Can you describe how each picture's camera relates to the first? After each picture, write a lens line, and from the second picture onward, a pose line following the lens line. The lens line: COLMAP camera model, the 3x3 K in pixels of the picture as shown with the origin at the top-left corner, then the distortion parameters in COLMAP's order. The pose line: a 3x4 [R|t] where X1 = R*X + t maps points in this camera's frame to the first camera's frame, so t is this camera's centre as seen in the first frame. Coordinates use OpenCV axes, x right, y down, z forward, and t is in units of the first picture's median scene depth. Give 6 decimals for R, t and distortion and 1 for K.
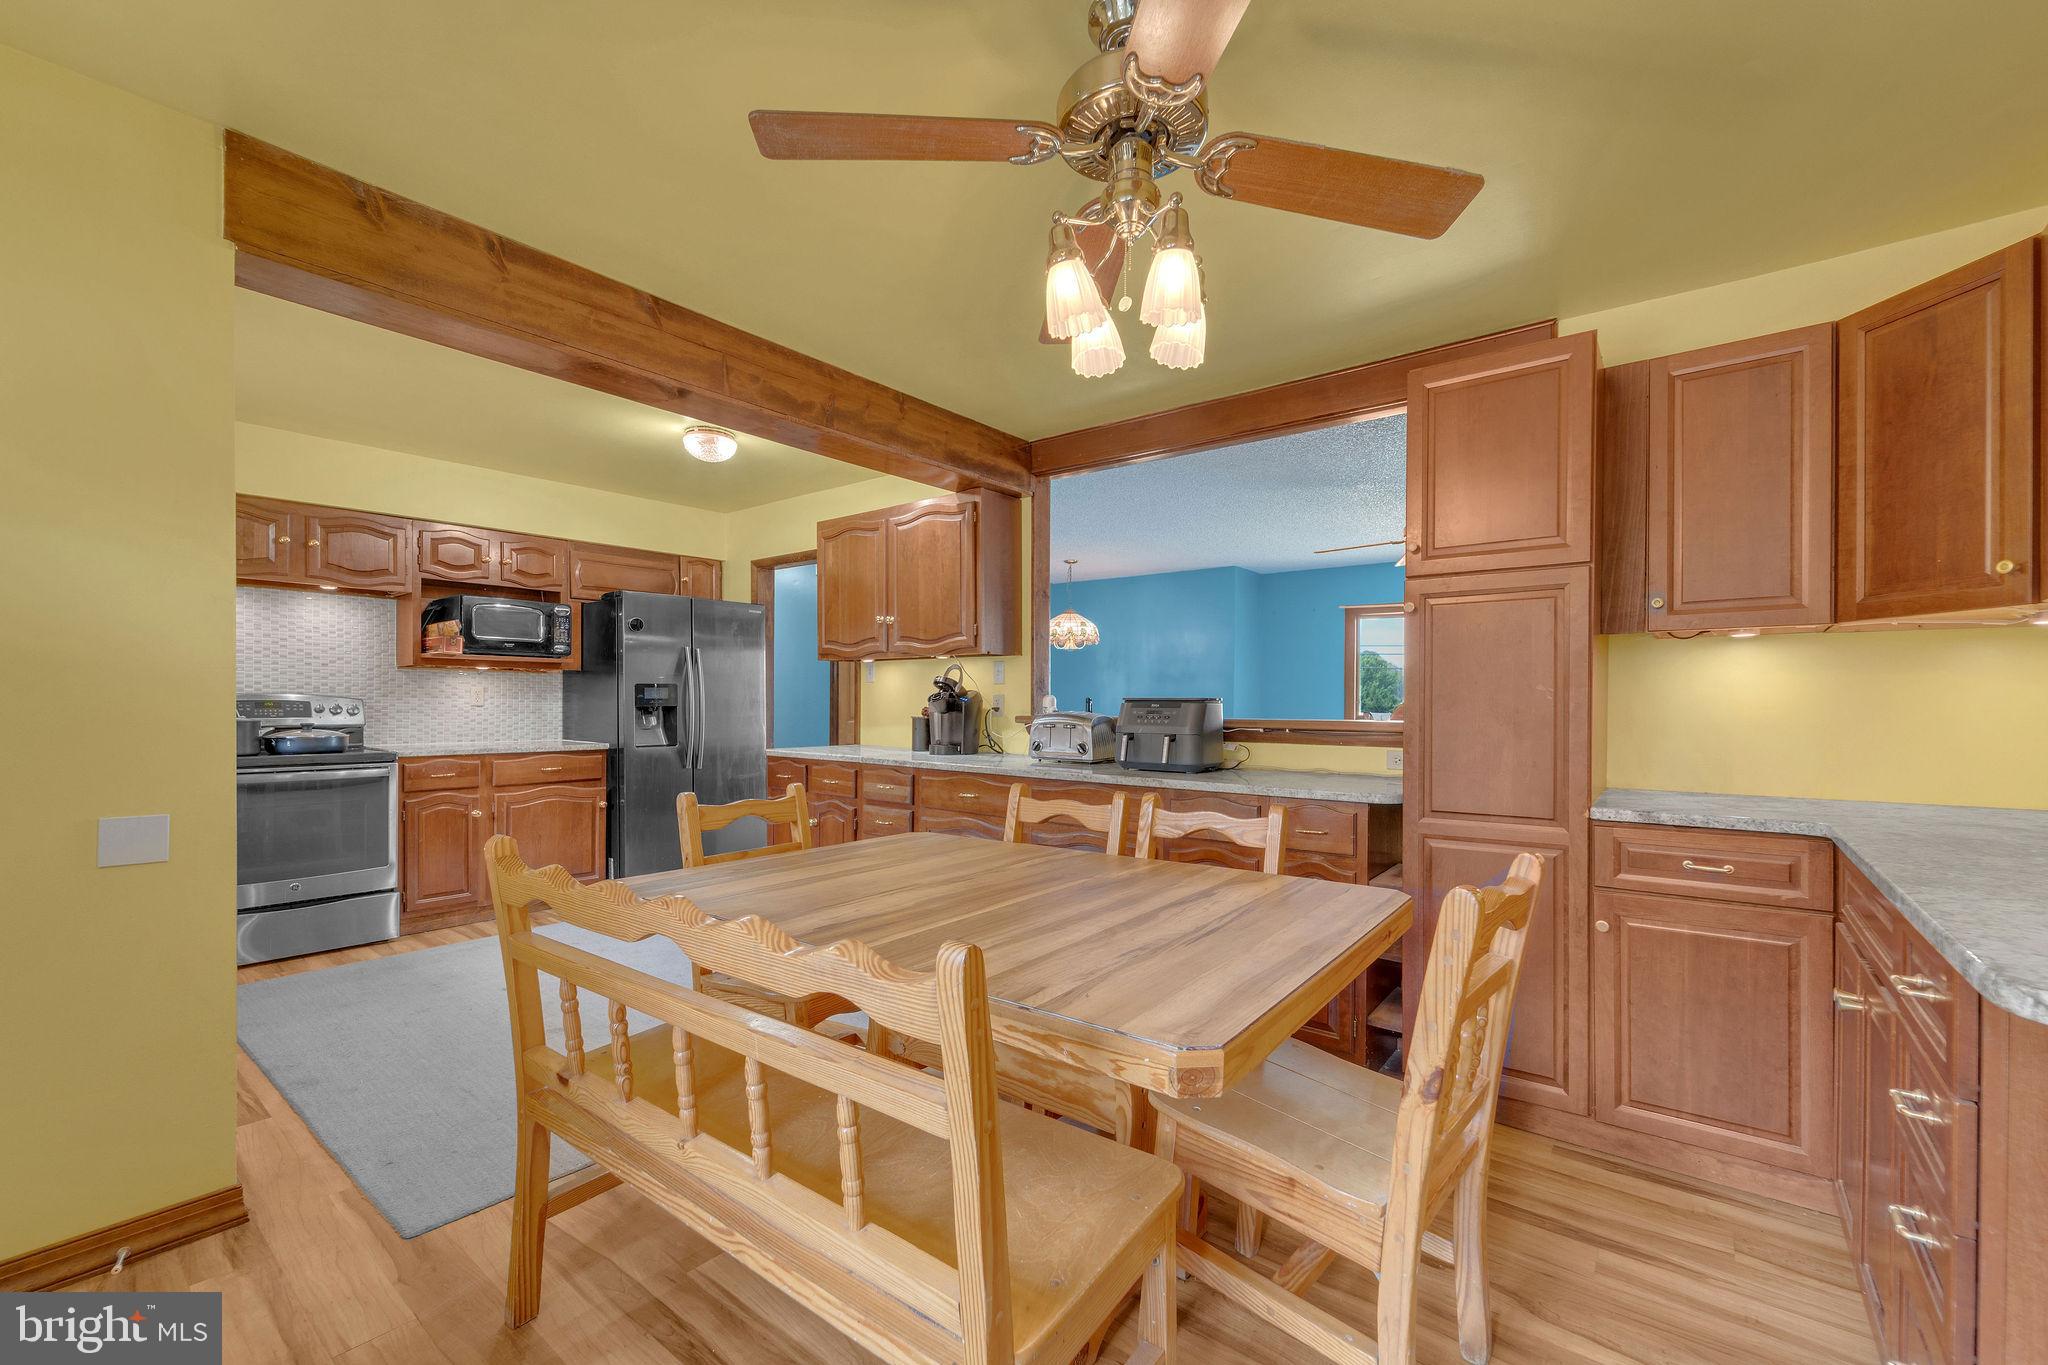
lens RADIAL K [[839.4, 0, 1032.7], [0, 839.4, 707.4], [0, 0, 1]] dist [-0.000751, -0.001008]
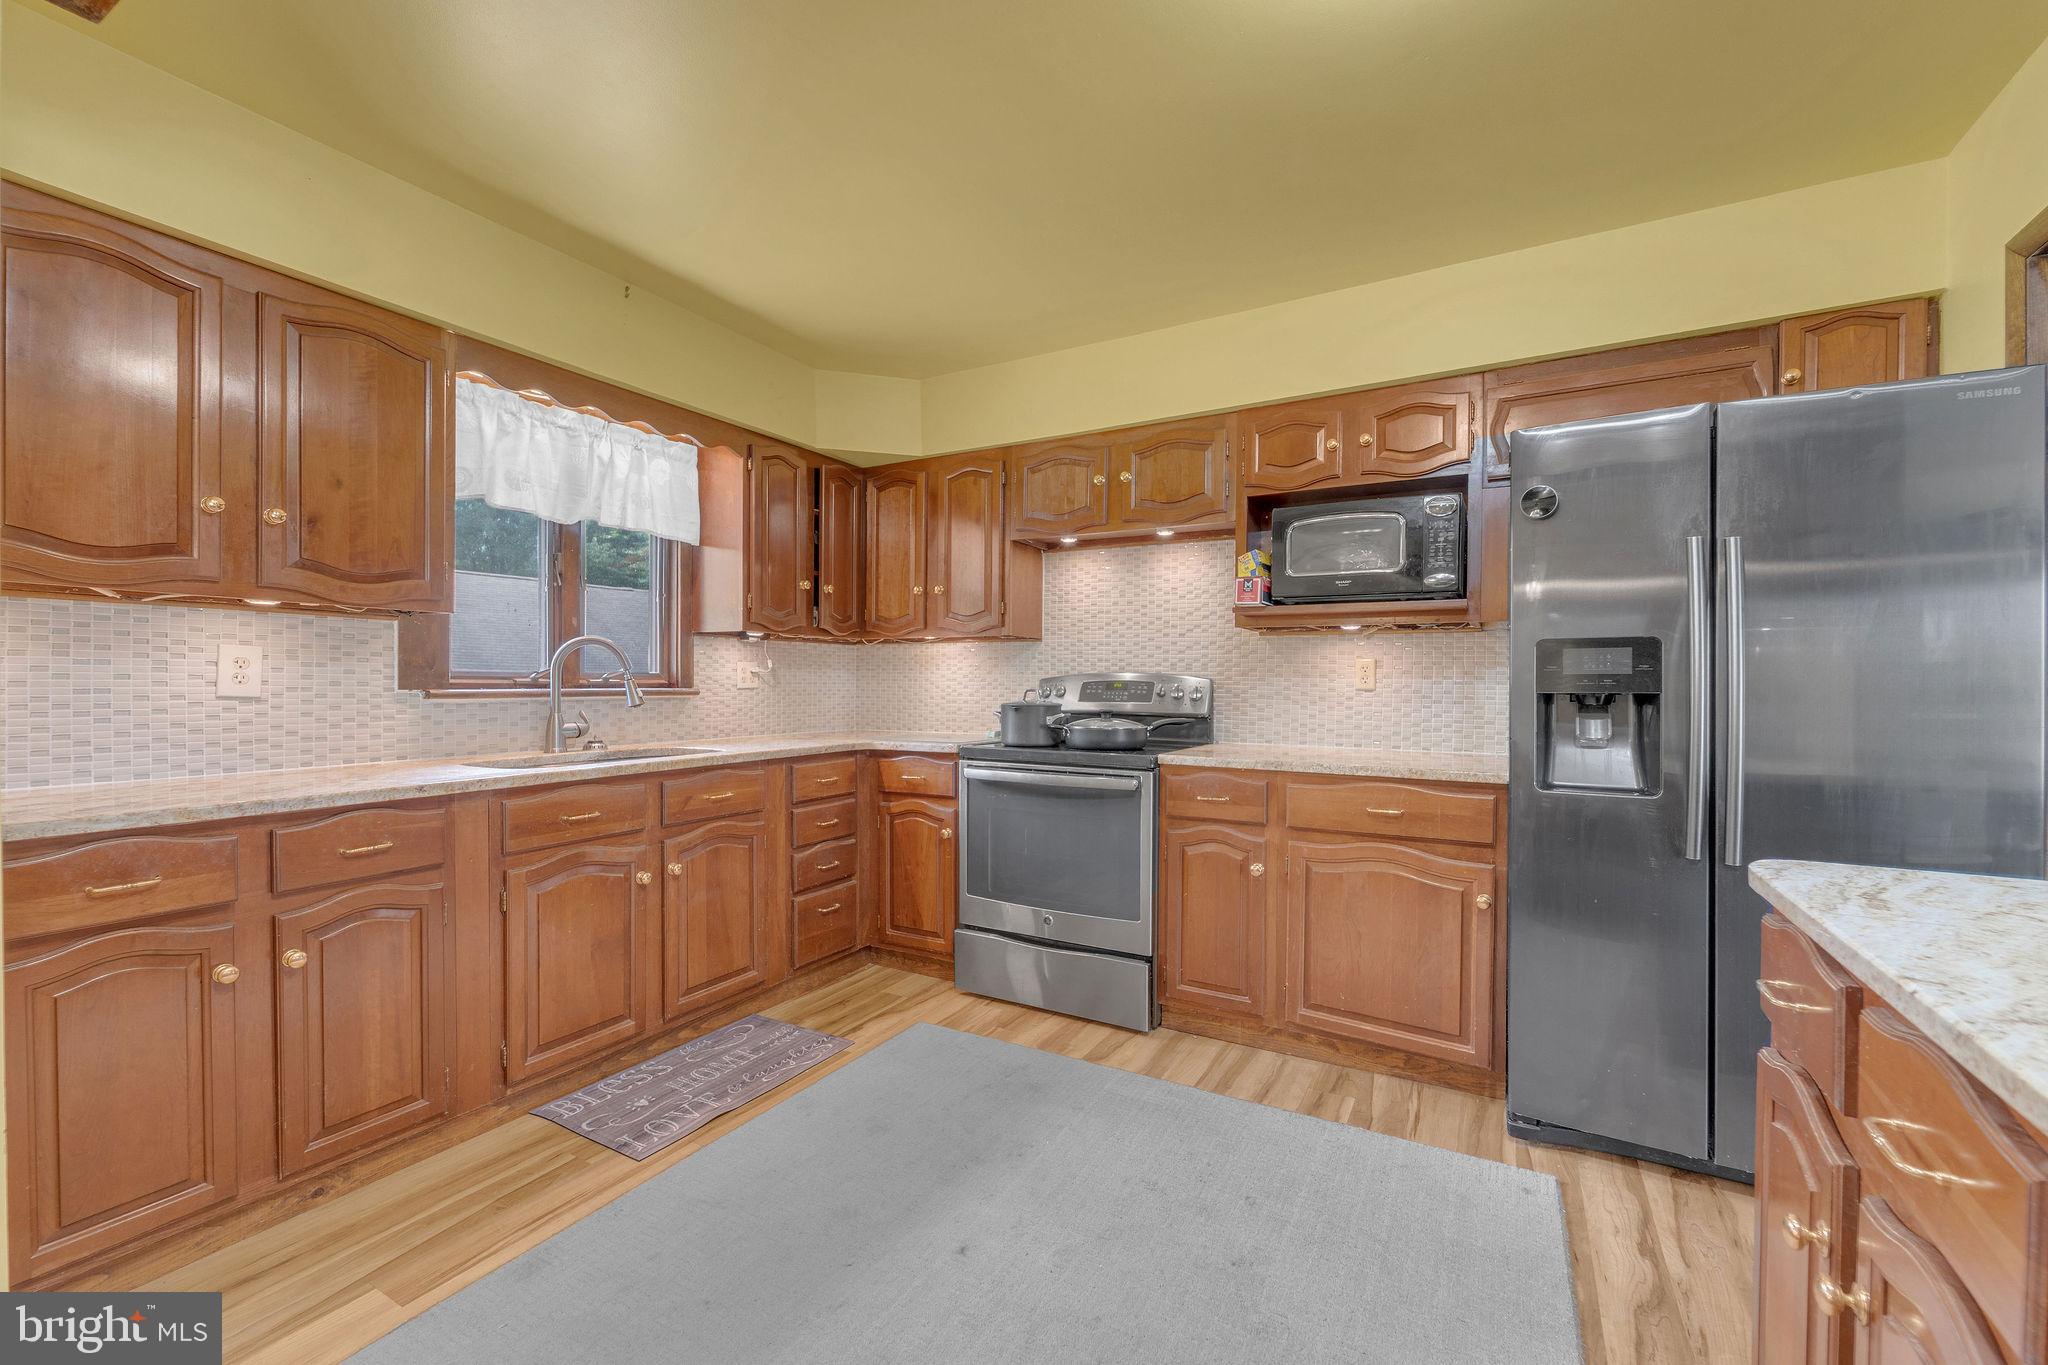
lens RADIAL K [[851.2, 0, 1026.4], [0, 851.2, 692.2], [0, 0, 1]] dist [0.001500, -0.000136]
pose [[0.163640, 0.008652, -0.986482, -0.092254], [-0.010013, 0.999925, 0.007109, -0.002193], [0.986469, 0.008714, 0.163714, 0.729634]]
